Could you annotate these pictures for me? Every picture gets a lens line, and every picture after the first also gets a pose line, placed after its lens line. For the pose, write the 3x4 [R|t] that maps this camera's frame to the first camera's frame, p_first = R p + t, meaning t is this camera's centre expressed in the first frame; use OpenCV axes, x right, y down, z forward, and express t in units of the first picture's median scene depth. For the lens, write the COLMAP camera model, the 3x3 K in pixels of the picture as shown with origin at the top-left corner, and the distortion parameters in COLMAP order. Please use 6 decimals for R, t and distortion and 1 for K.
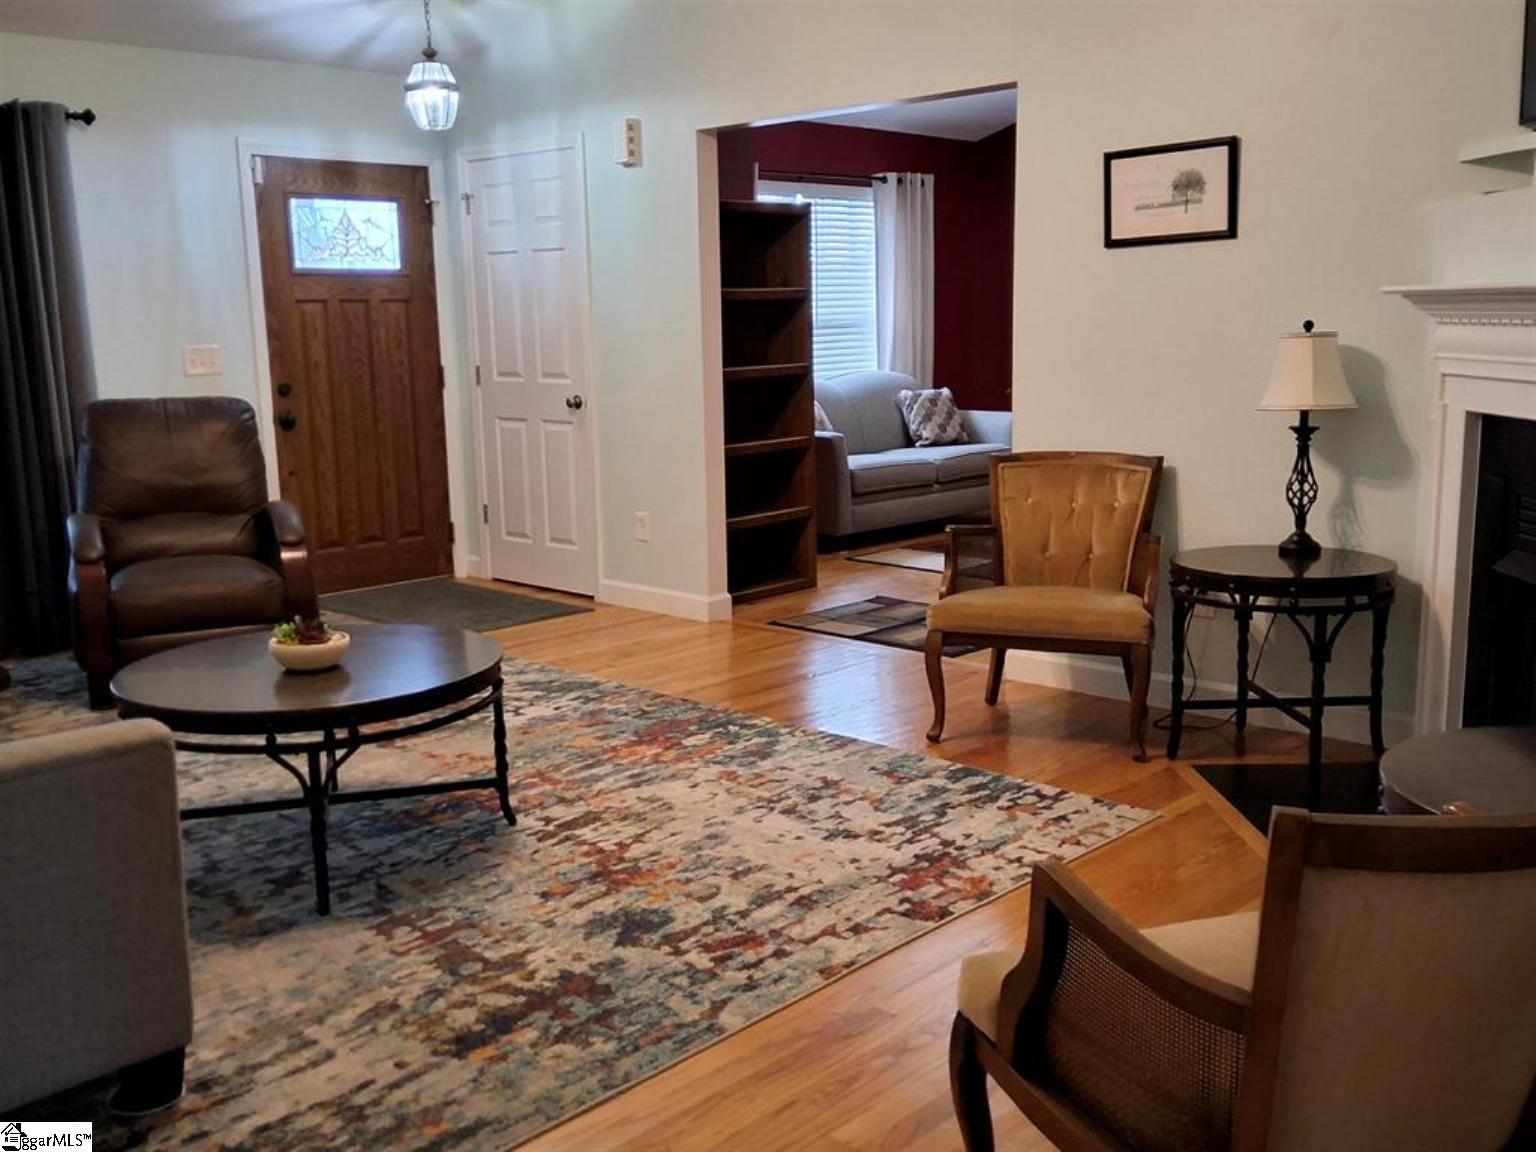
lens RADIAL K [[1469.8, 0, 768.0], [0, 1469.8, 576.0], [0, 0, 1]] dist [0.143913, -0.289265]
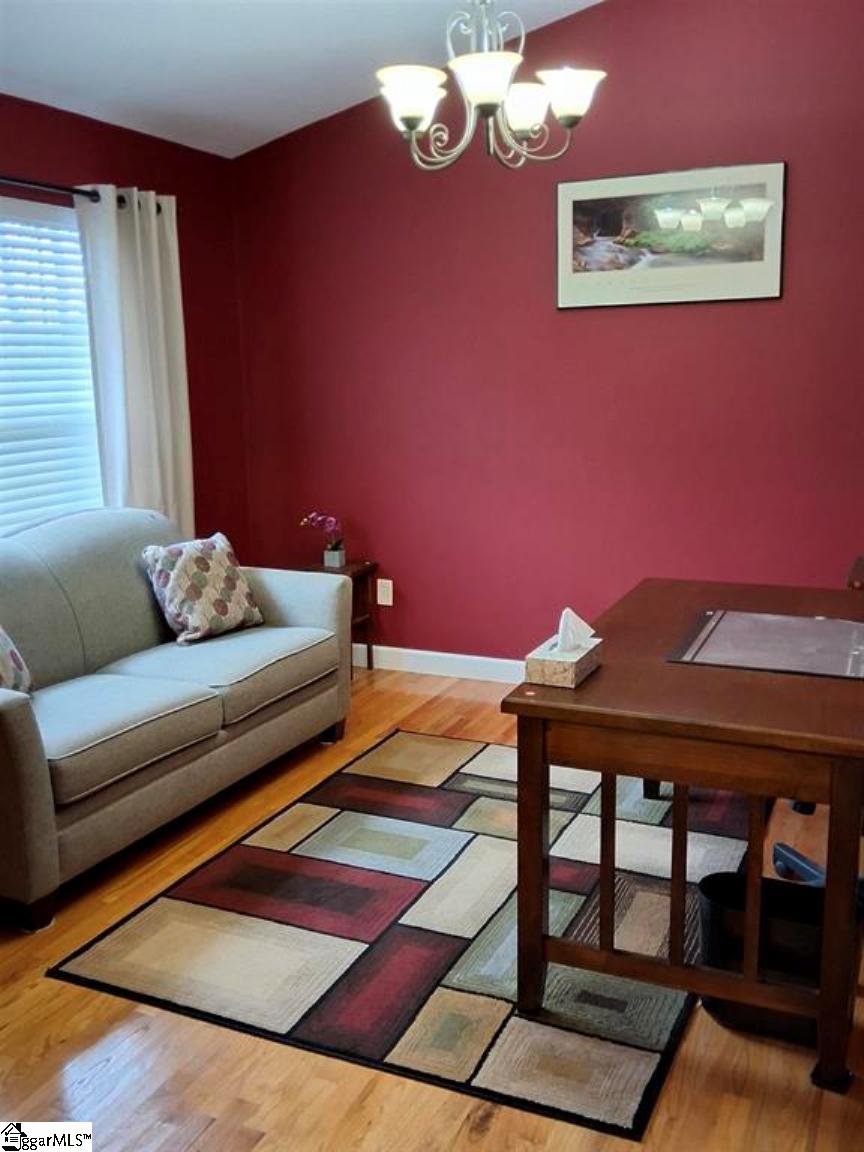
lens RADIAL K [[1102.3, 0, 432.0], [0, 1102.3, 576.0], [0, 0, 1]] dist [0.143913, -0.289265]
pose [[0.939386, -0.052480, 0.338821, 0.054336], [0.050712, 0.998614, 0.014075, -0.135550], [-0.339090, 0.003960, 0.940746, 0.637859]]
